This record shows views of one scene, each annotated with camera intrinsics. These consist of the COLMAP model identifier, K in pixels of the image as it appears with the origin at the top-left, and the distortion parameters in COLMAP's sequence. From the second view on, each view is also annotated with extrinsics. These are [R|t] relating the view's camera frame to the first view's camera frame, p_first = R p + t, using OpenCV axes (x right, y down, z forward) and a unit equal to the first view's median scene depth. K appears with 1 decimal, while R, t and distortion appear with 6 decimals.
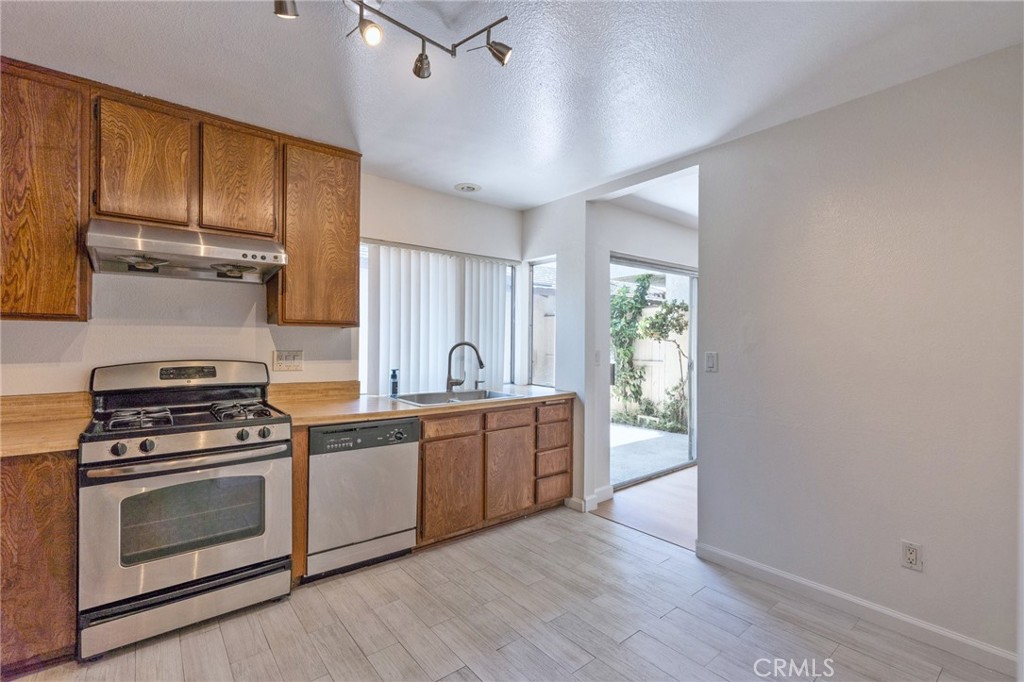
lens RADIAL K [[457.1, 0, 509.3], [0, 457.1, 343.2], [0, 0, 1]] dist [-0.015999, 0.006696]
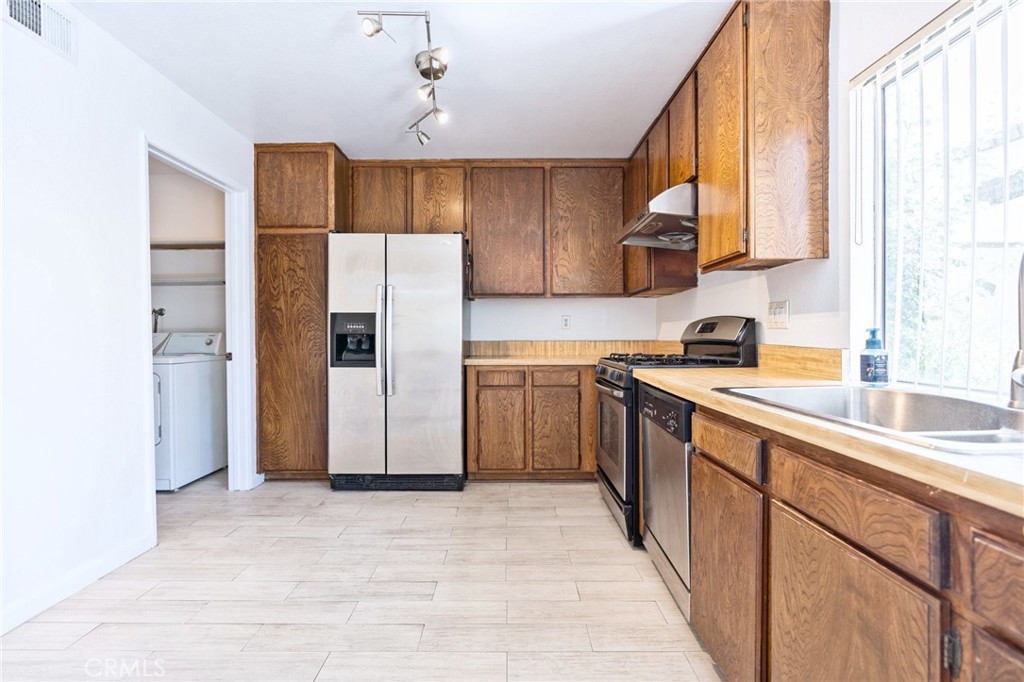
lens RADIAL K [[457.1, 0, 507.5], [0, 457.1, 338.6], [0, 0, 1]] dist [-0.015999, 0.006696]
pose [[-0.630168, 0.002183, -0.776456, 0.347123], [-0.000534, 0.999995, 0.003246, 0.068699], [0.776459, 0.002460, -0.630163, 1.042409]]
